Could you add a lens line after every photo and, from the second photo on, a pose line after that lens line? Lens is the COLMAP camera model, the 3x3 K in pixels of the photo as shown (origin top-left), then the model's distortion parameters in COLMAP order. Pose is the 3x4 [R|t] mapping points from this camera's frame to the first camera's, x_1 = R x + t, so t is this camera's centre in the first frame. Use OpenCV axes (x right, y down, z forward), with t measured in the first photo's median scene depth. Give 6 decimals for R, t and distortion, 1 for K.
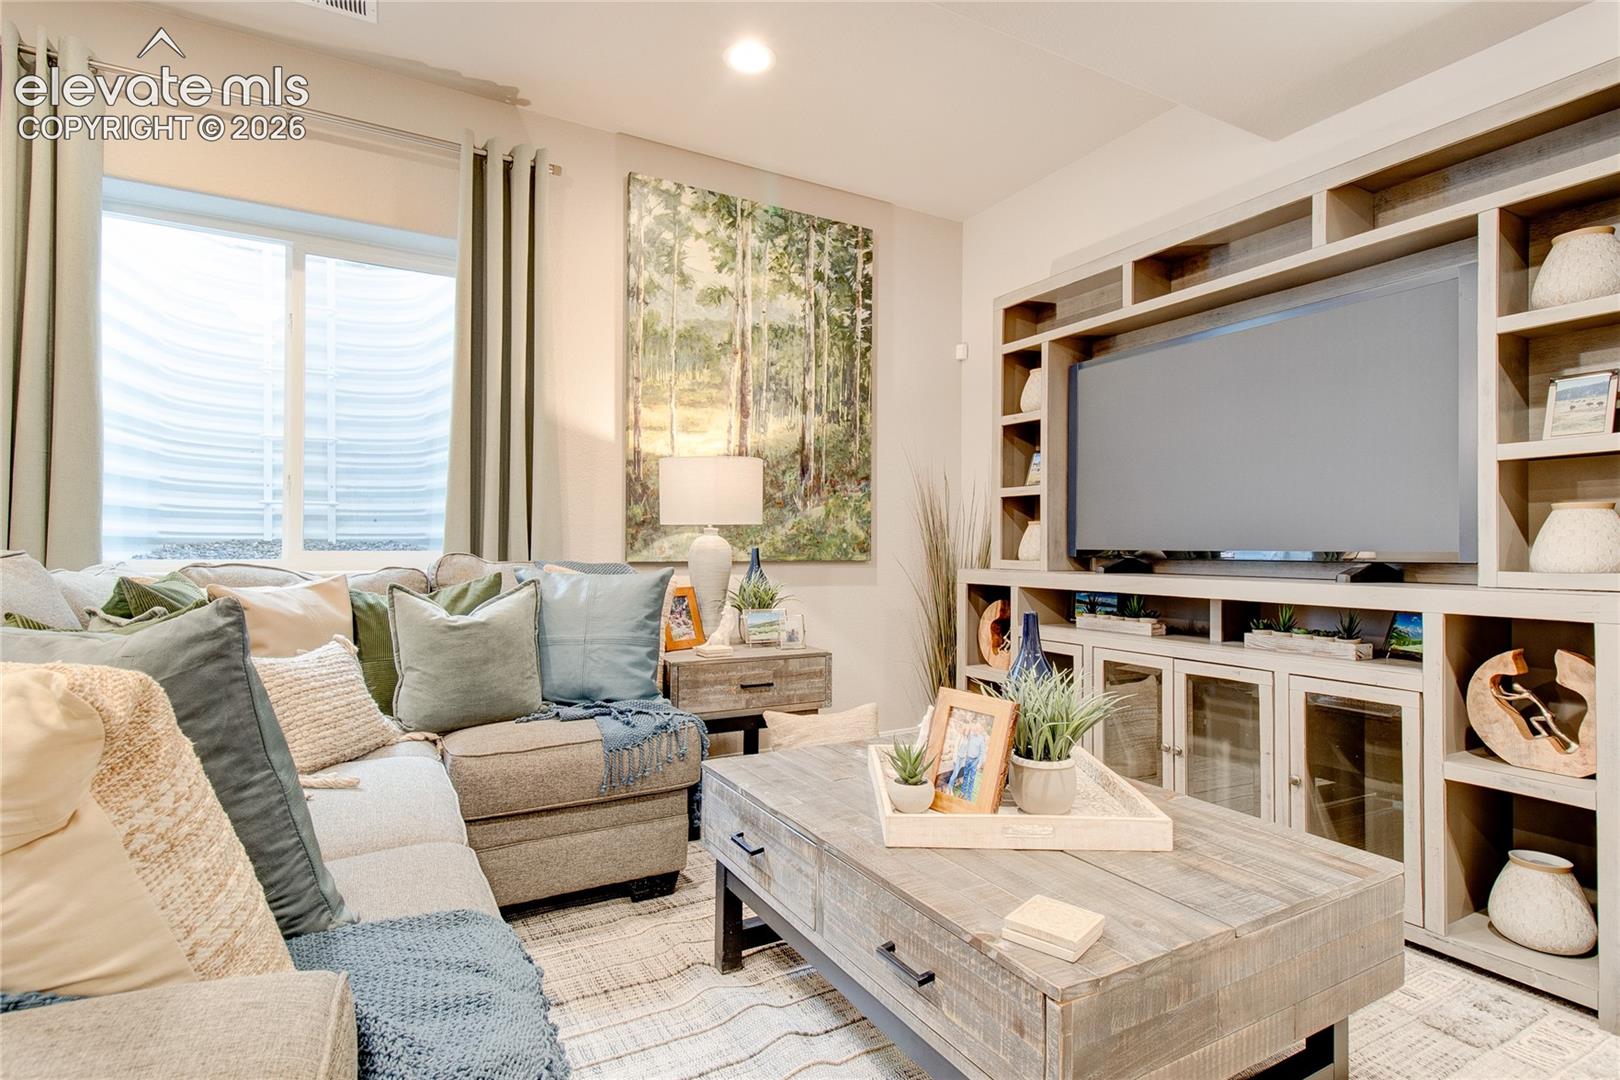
lens RADIAL K [[808.0, 0, 758.2], [0, 808.0, 557.4], [0, 0, 1]] dist [0.015933, -0.002896]
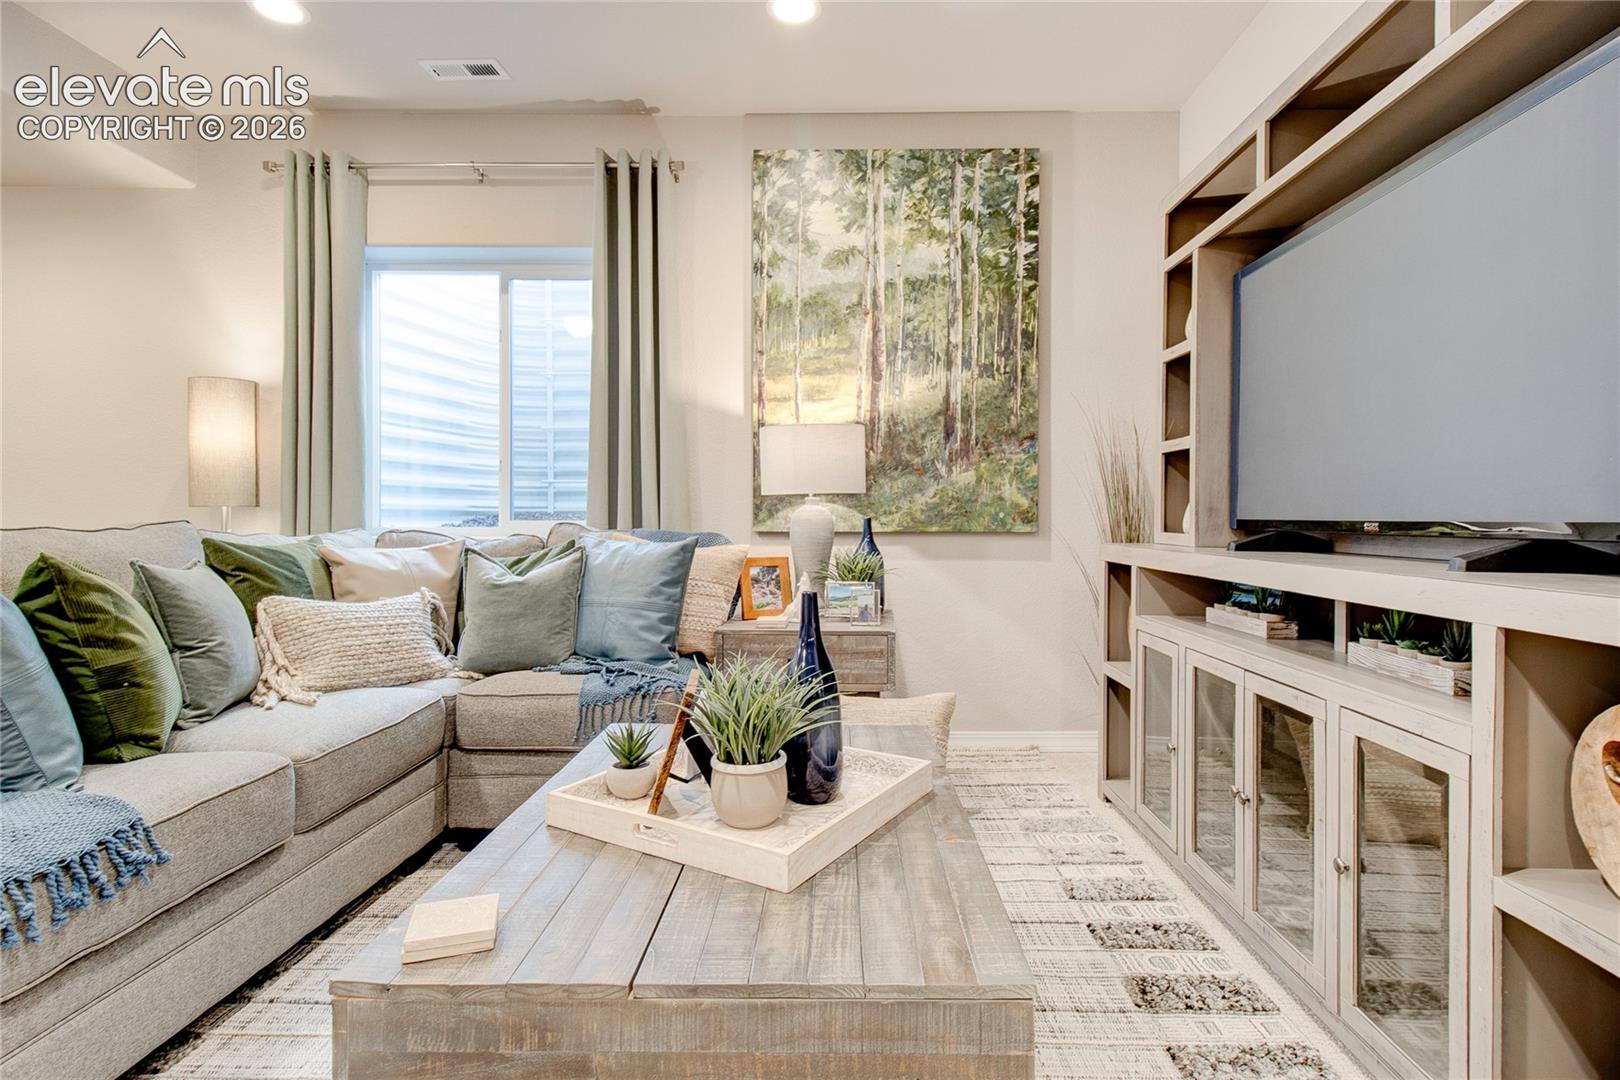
lens RADIAL K [[808.0, 0, 807.7], [0, 808.0, 538.2], [0, 0, 1]] dist [0.015933, -0.002896]
pose [[0.867360, 0.010824, -0.497563, 0.409635], [-0.005066, 0.999904, 0.012921, 0.000338], [0.497655, -0.008686, 0.867332, 0.142023]]
